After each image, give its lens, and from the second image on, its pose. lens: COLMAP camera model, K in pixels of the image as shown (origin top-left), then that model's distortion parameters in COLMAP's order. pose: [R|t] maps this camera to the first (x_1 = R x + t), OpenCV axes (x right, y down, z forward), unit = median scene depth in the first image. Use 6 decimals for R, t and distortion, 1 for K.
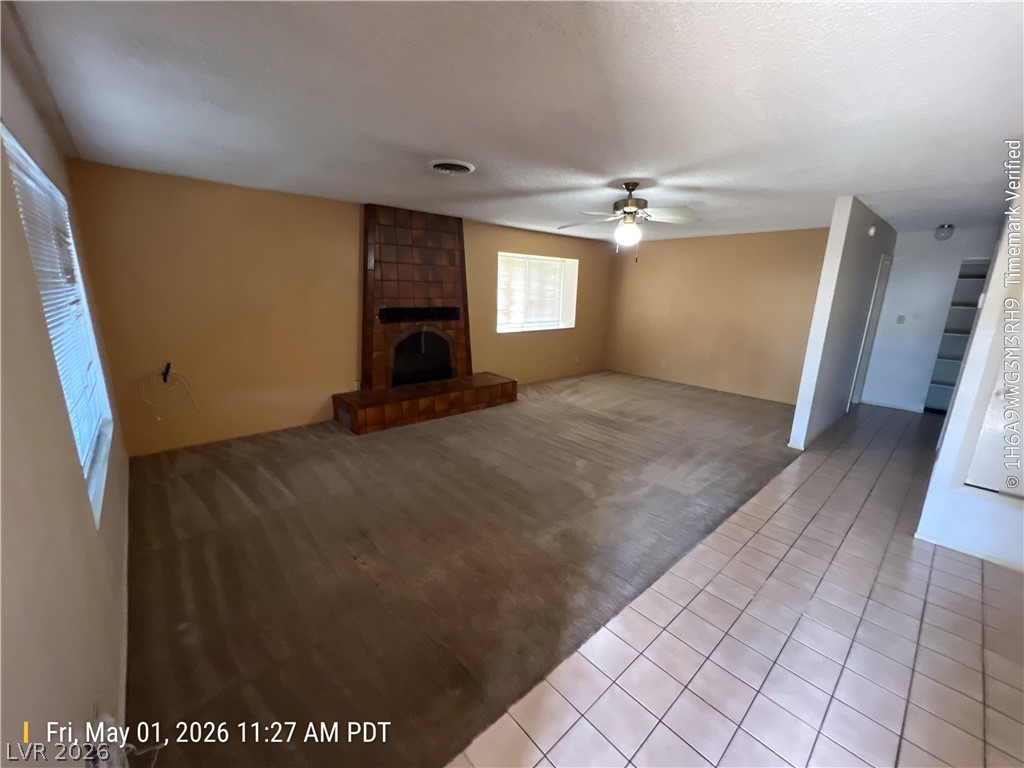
lens RADIAL K [[411.4, 0, 514.5], [0, 411.4, 385.2], [0, 0, 1]] dist [0.000892, -0.000040]
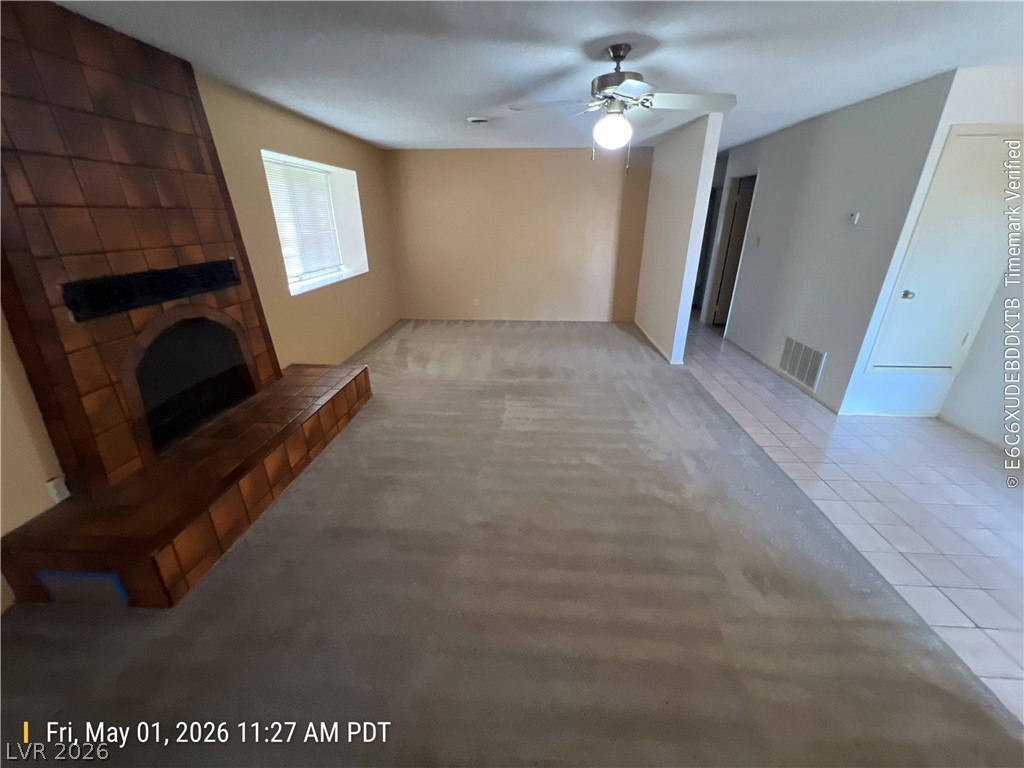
lens RADIAL K [[411.4, 0, 514.5], [0, 411.4, 385.2], [0, 0, 1]] dist [0.000892, -0.000040]
pose [[0.711370, -0.291507, 0.639513, -0.284771], [0.178894, 0.955059, 0.236347, -0.106959], [-0.679669, -0.053725, 0.731549, 0.406969]]
